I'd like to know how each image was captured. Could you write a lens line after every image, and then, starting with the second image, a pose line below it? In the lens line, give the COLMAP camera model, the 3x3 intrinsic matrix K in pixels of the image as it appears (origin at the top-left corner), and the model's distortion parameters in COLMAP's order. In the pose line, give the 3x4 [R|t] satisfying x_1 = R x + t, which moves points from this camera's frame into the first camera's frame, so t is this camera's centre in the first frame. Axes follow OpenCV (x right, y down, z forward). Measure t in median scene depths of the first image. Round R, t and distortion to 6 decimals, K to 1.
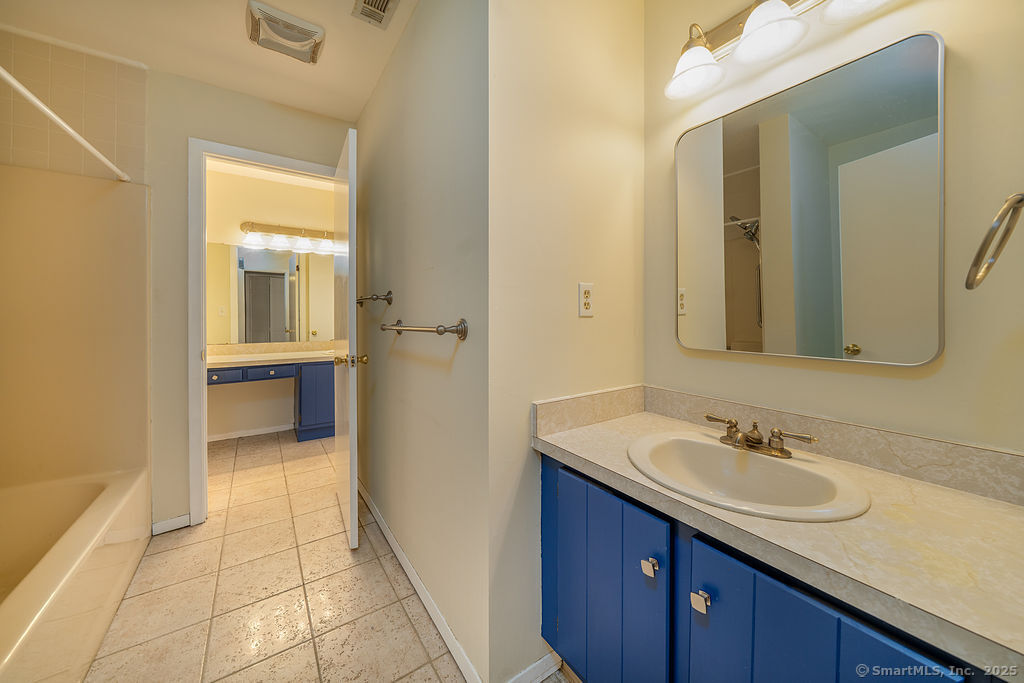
lens RADIAL K [[366.0, 0, 505.3], [0, 366.0, 318.3], [0, 0, 1]] dist [-0.001982, -0.000116]
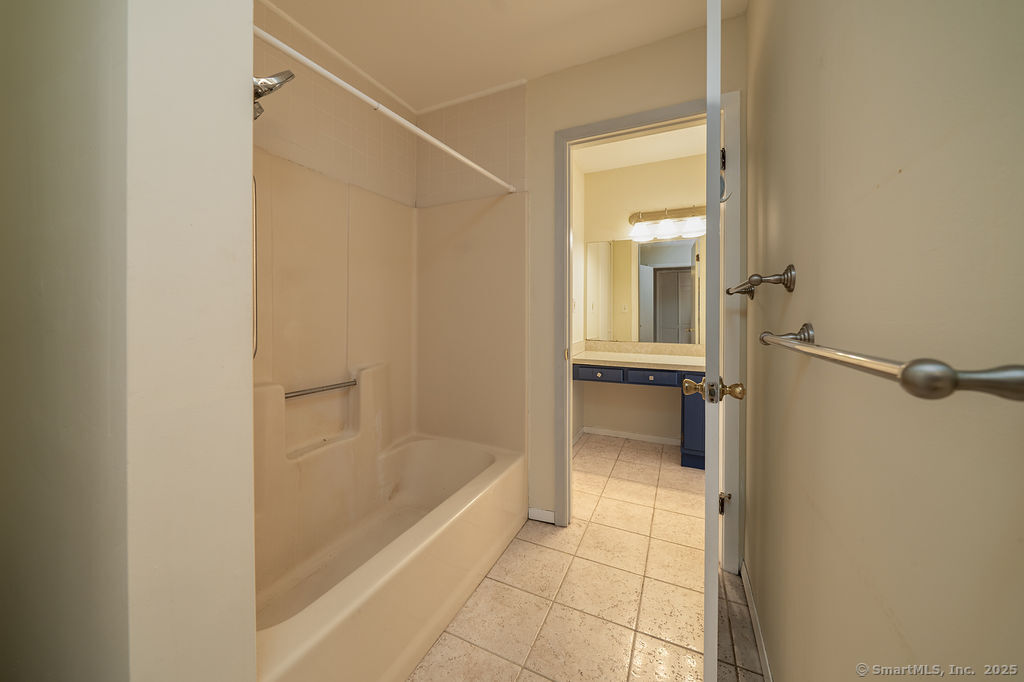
lens RADIAL K [[366.0, 0, 505.3], [0, 366.0, 317.8], [0, 0, 1]] dist [-0.001982, -0.000116]
pose [[0.483894, 0.011988, -0.875045, -0.059365], [-0.004780, 0.999927, 0.011055, -0.005050], [0.875114, -0.001166, 0.483916, 0.377675]]
